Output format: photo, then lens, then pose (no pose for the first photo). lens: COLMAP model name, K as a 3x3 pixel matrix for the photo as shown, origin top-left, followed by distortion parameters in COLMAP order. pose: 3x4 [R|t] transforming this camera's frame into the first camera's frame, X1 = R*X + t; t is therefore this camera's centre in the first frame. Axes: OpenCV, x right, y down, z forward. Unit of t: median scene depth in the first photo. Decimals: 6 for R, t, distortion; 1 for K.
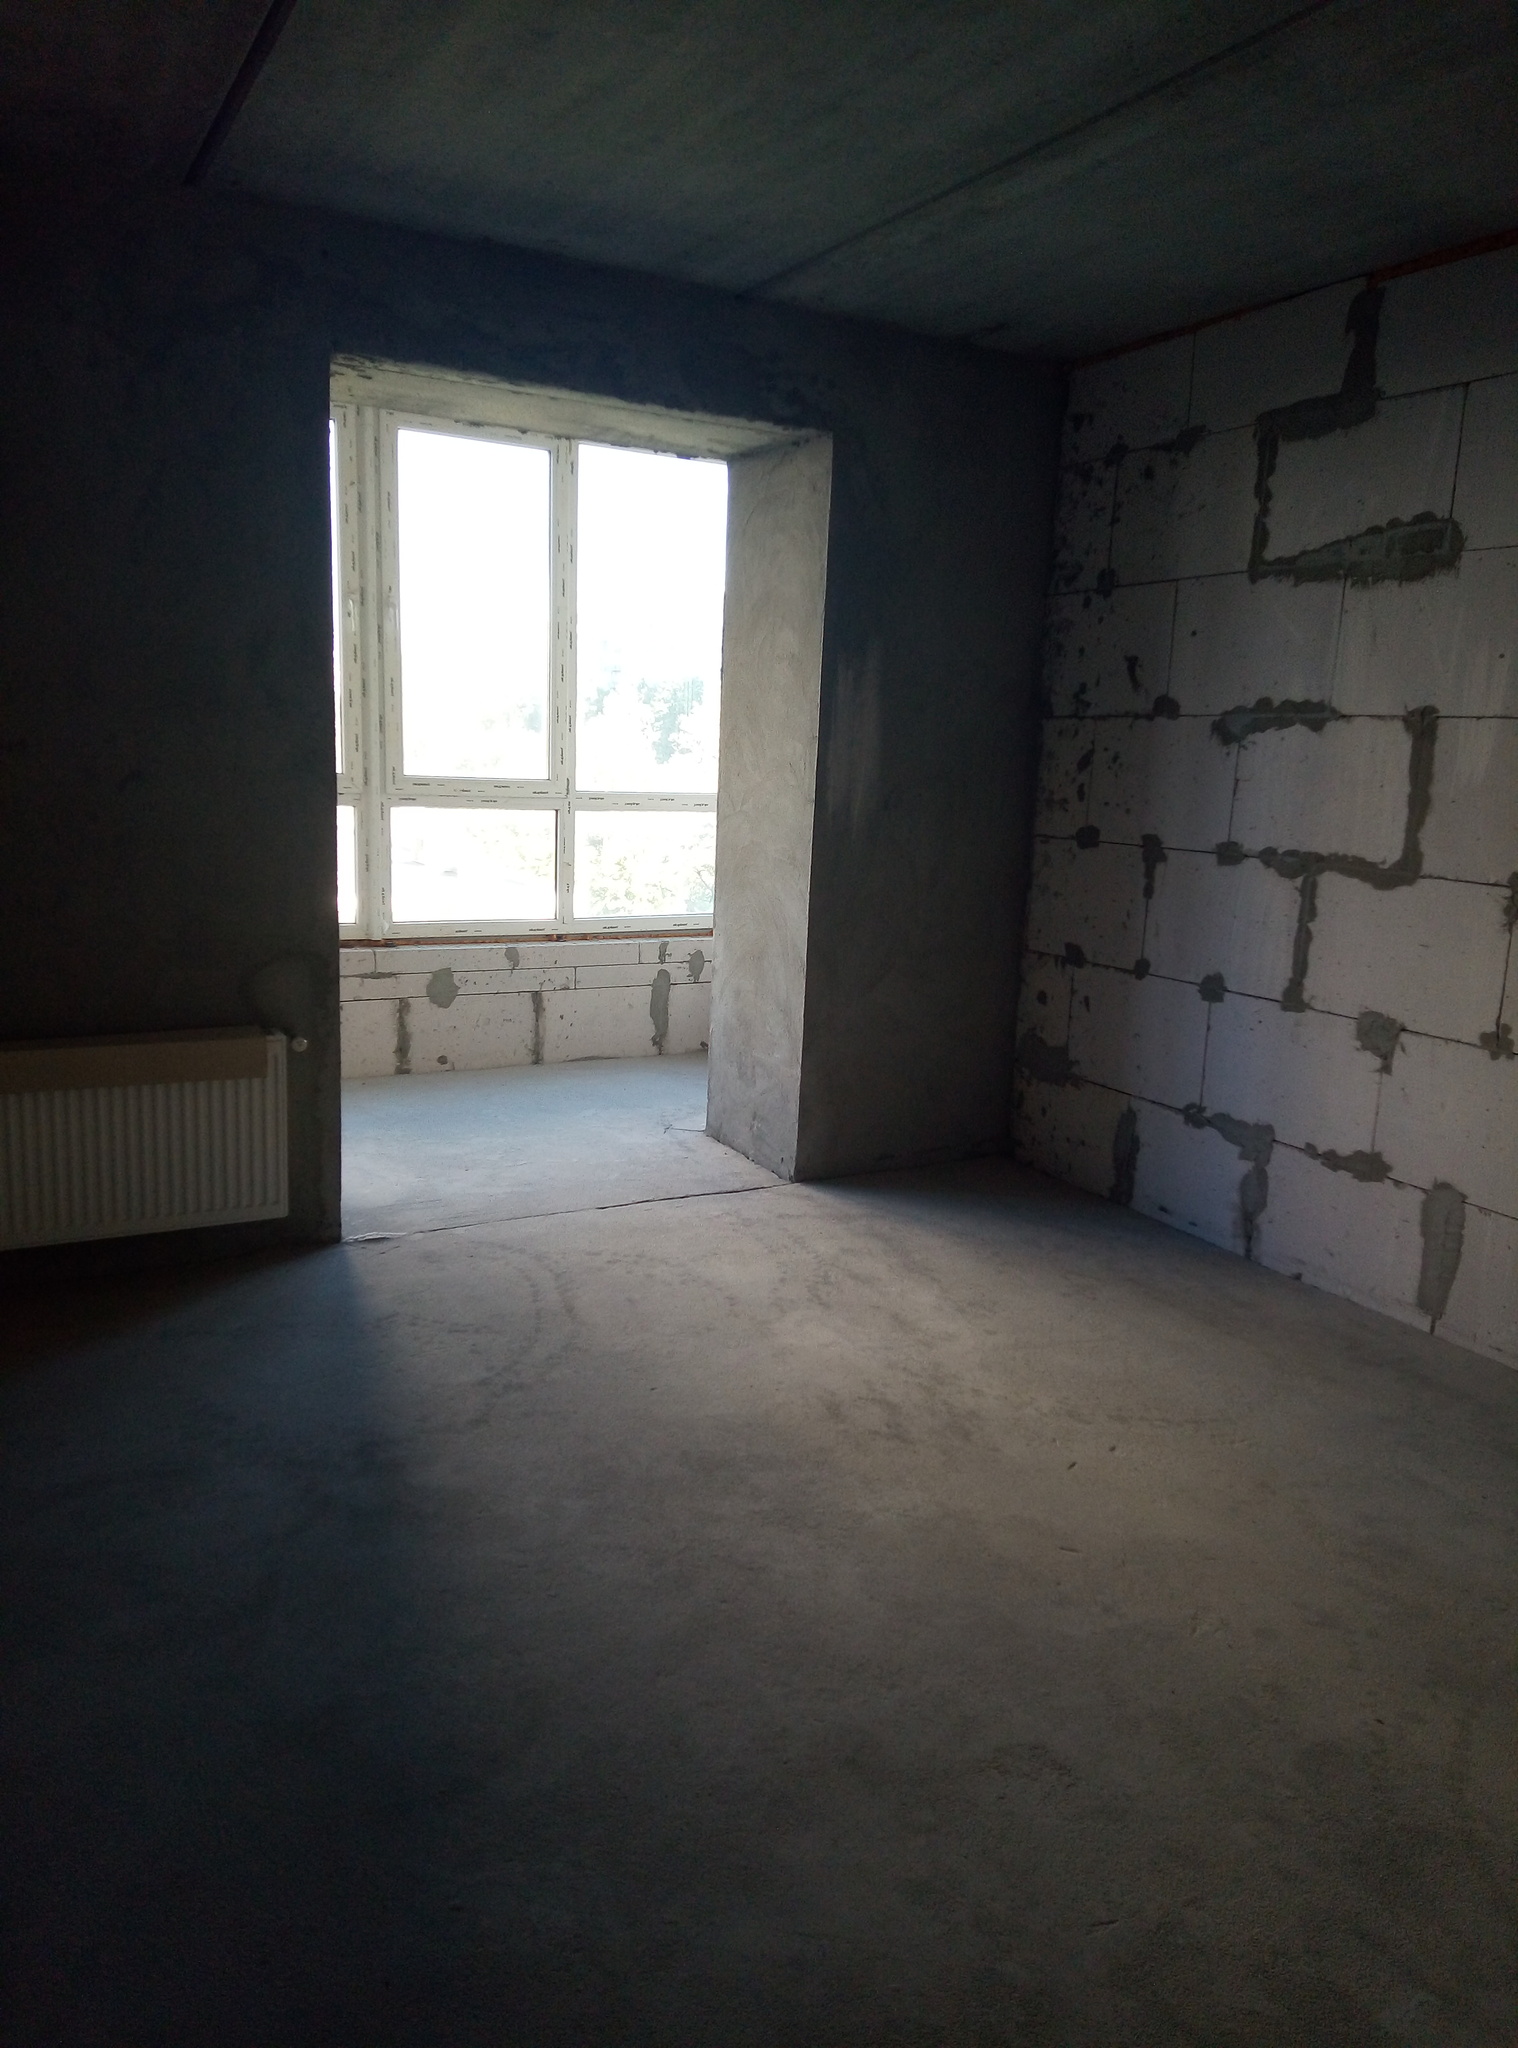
lens RADIAL K [[1445.3, 0, 755.4], [0, 1445.3, 1020.5], [0, 0, 1]] dist [0.023873, -0.042487]
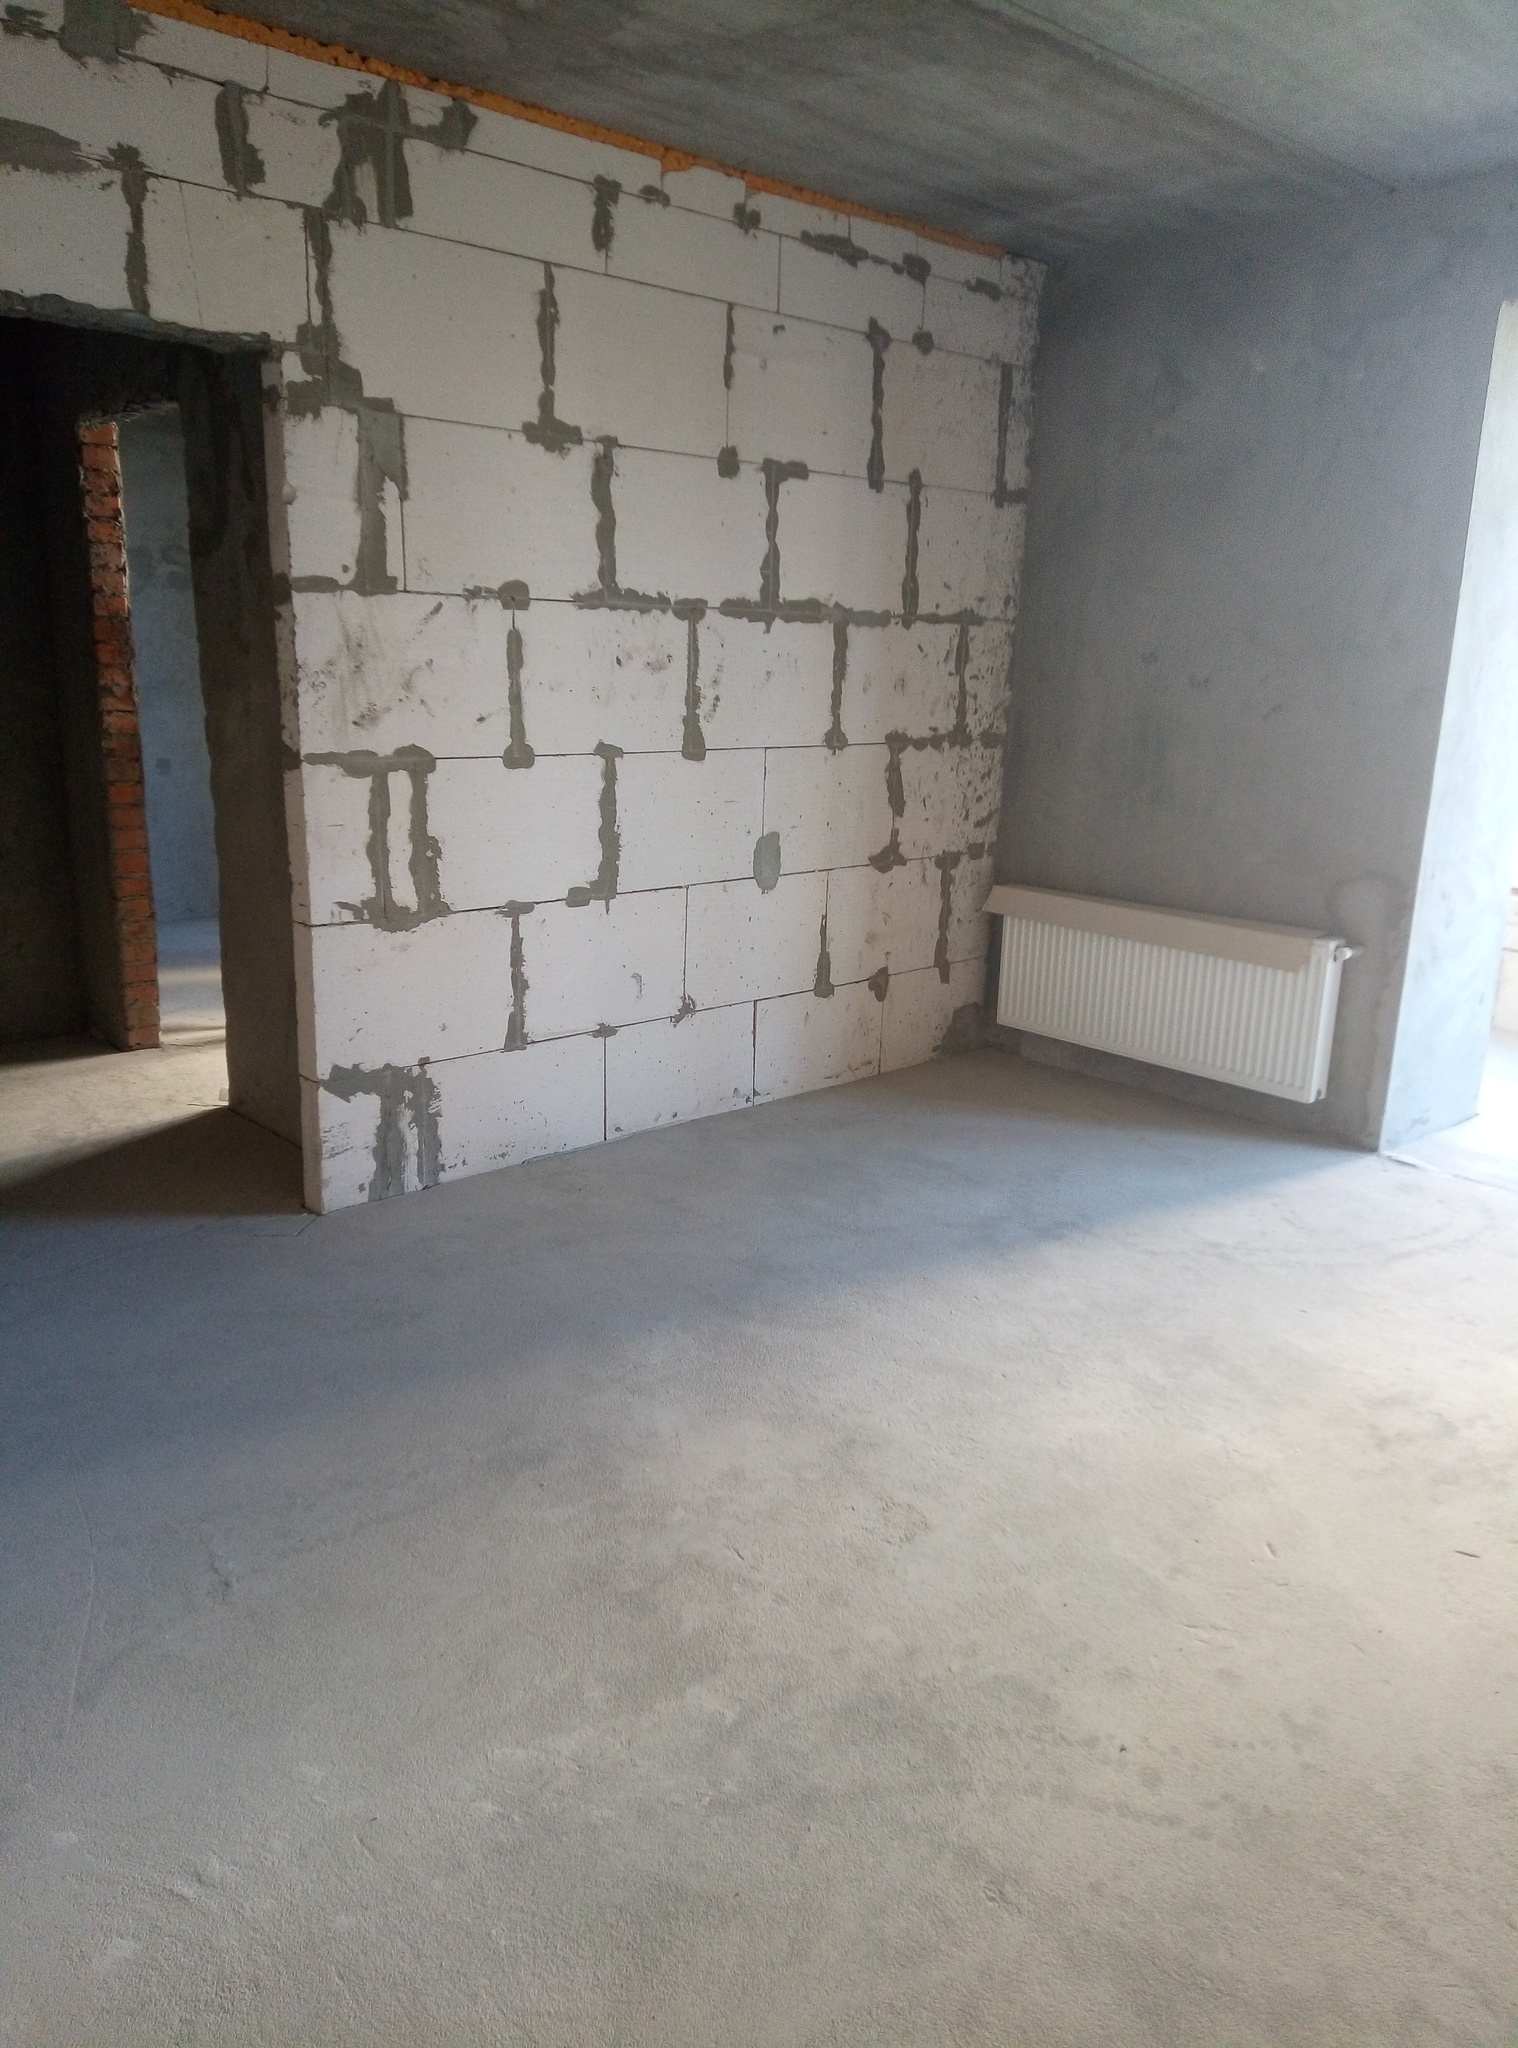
lens RADIAL K [[1445.3, 0, 758.5], [0, 1445.3, 1037.8], [0, 0, 1]] dist [0.023873, -0.042487]
pose [[0.246710, 0.228472, -0.941772, 0.553613], [-0.206452, 0.961894, 0.179270, -0.025816], [0.946843, 0.150203, 0.284477, 0.230750]]
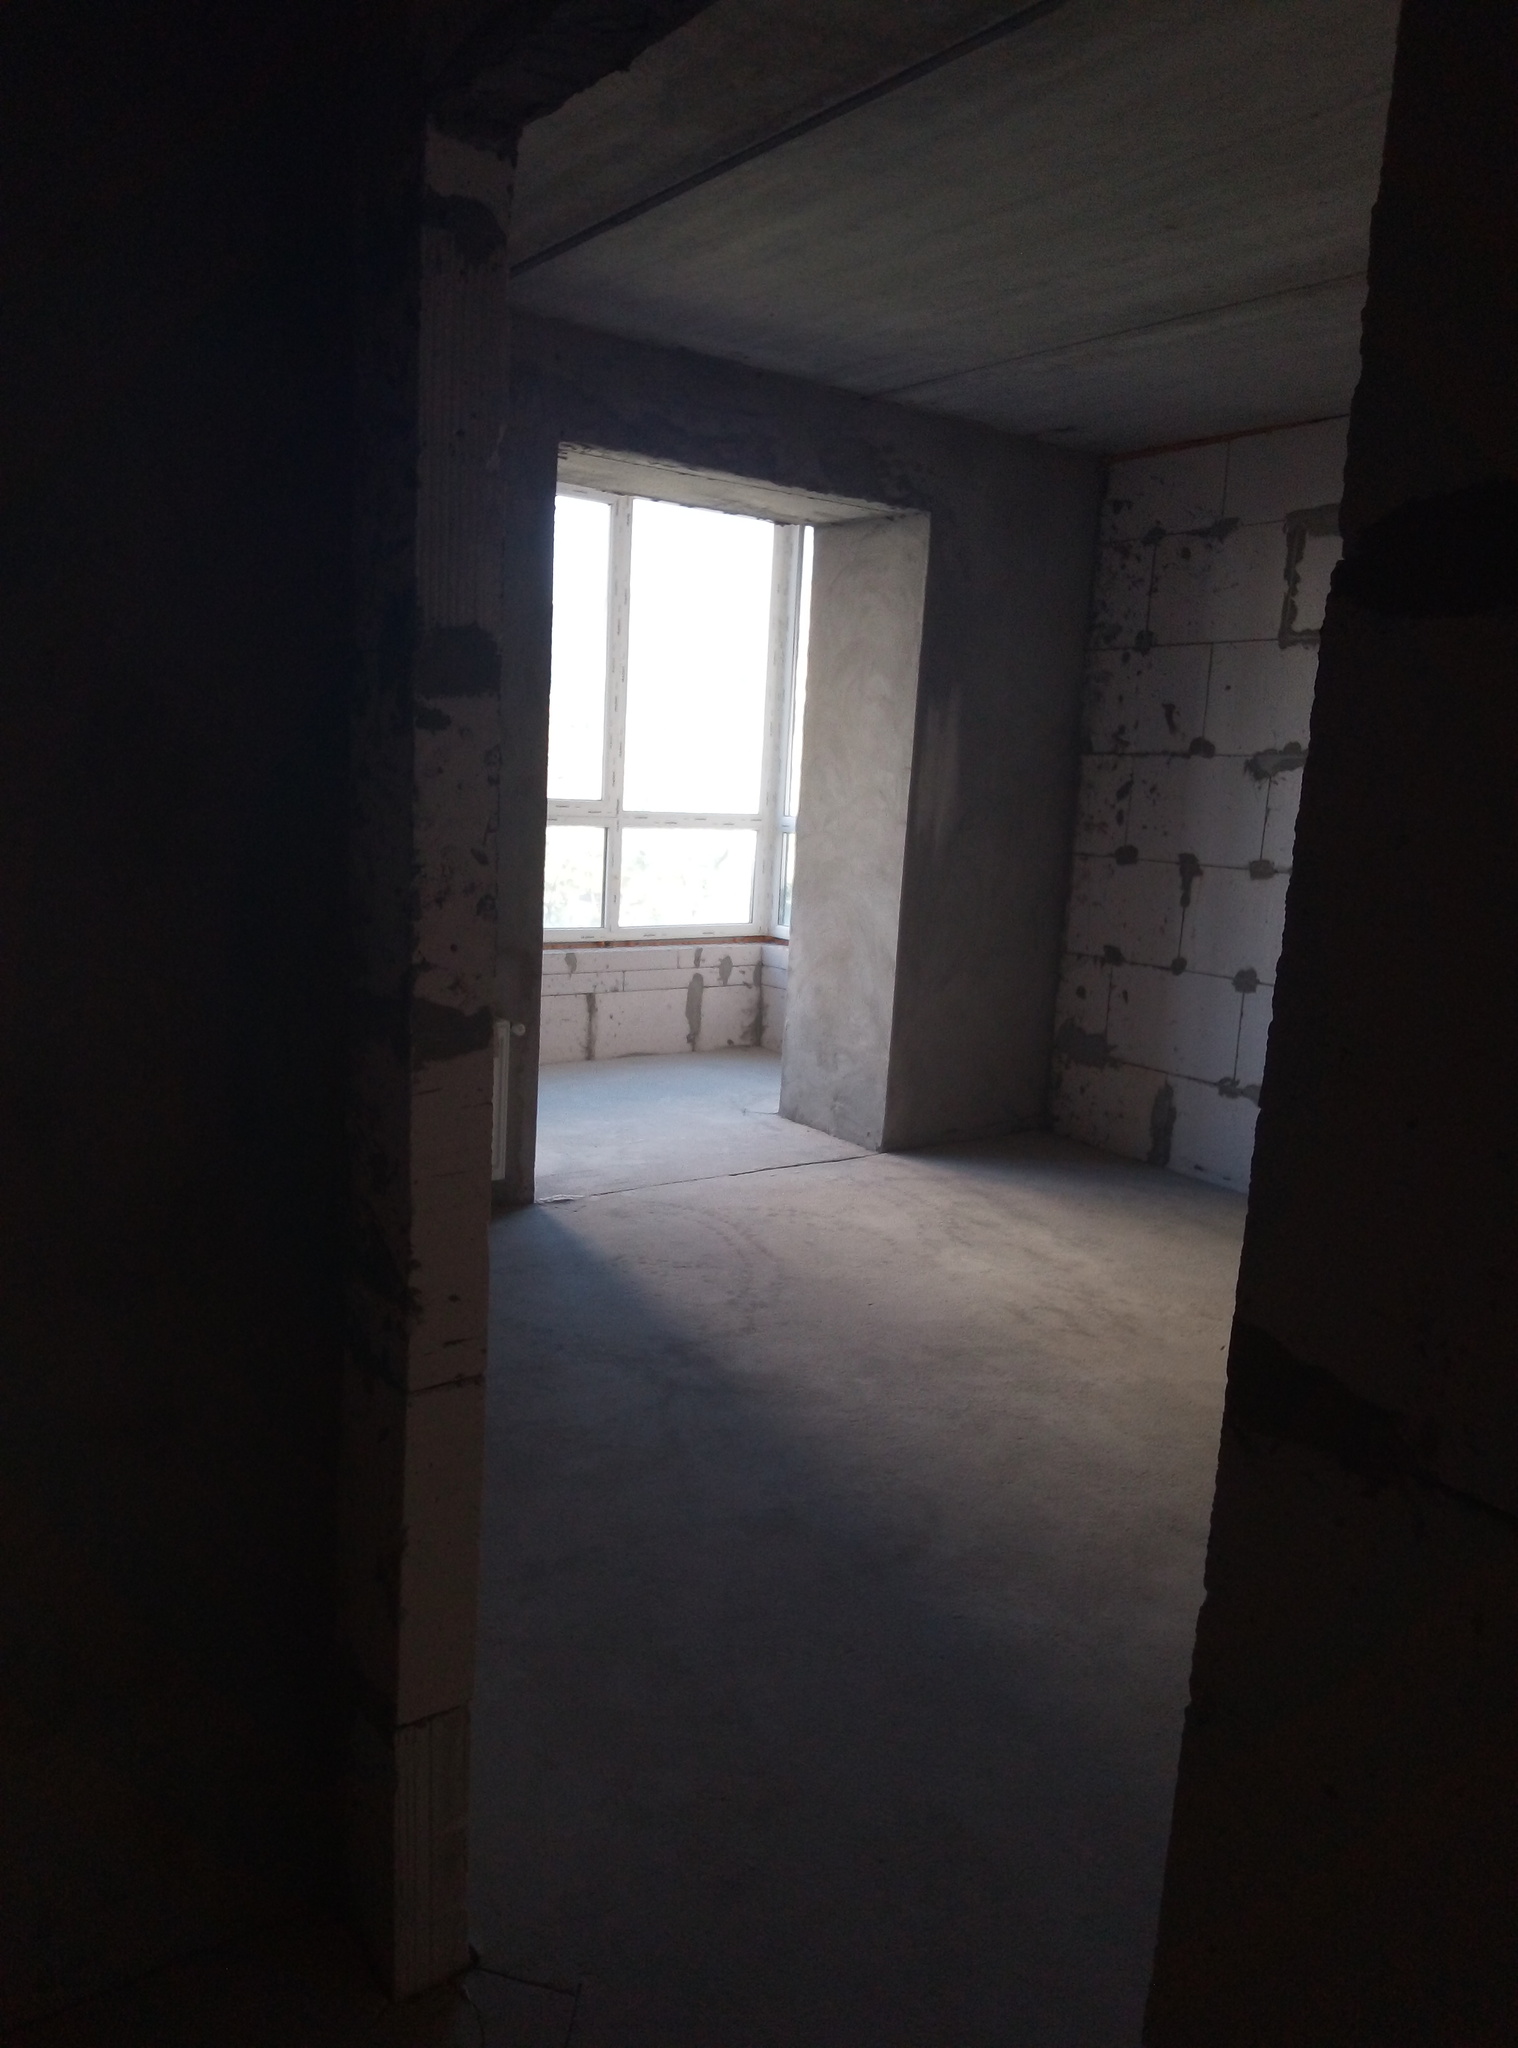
lens RADIAL K [[1445.3, 0, 760.3], [0, 1445.3, 1013.7], [0, 0, 1]] dist [0.023873, -0.042487]
pose [[0.993694, -0.005838, 0.111975, -0.218518], [0.007710, 0.999838, -0.016295, 0.021164], [-0.111862, 0.017055, 0.993577, -0.150275]]
